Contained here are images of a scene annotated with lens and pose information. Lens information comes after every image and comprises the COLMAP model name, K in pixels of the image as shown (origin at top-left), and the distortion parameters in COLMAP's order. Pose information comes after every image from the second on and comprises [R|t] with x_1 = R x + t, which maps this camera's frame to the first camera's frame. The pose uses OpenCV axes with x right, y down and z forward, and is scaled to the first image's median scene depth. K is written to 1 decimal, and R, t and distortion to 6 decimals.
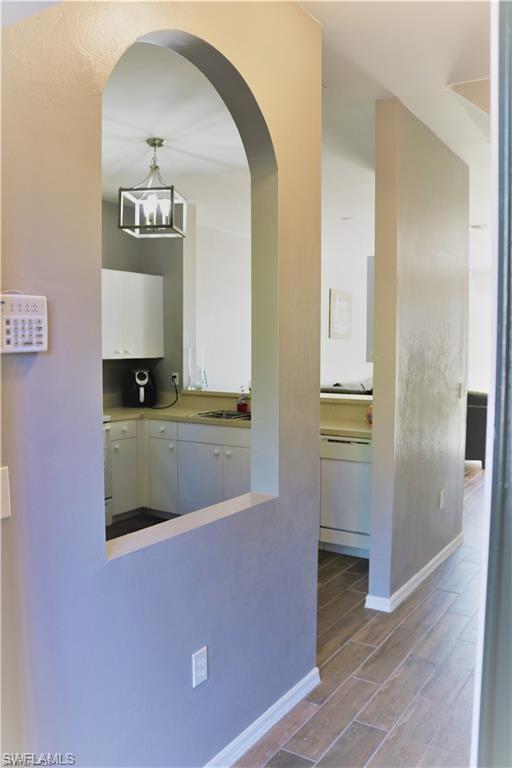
lens RADIAL K [[630.7, 0, 256.0], [0, 630.7, 384.0], [0, 0, 1]] dist [-0.160181, 0.113145]
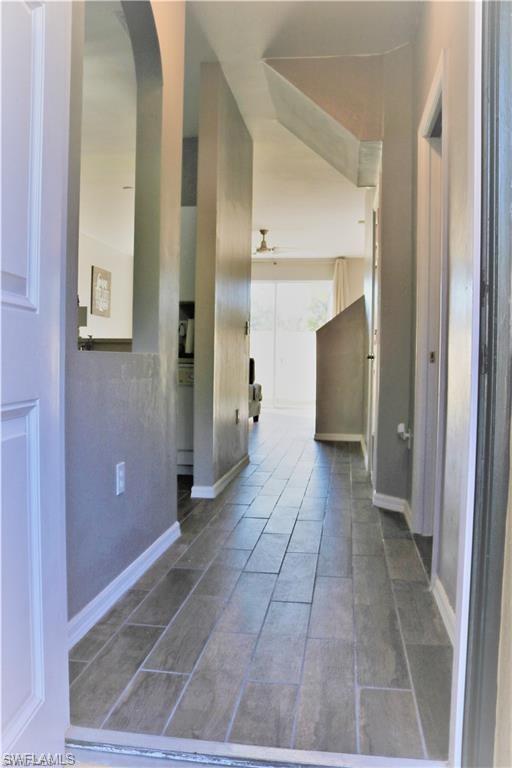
lens RADIAL K [[630.7, 0, 256.0], [0, 630.7, 384.0], [0, 0, 1]] dist [-0.160181, 0.113145]
pose [[0.905137, -0.007174, 0.425060, -0.230742], [0.015652, 0.999742, -0.016458, 0.197207], [-0.424833, 0.021550, 0.905015, -0.114422]]
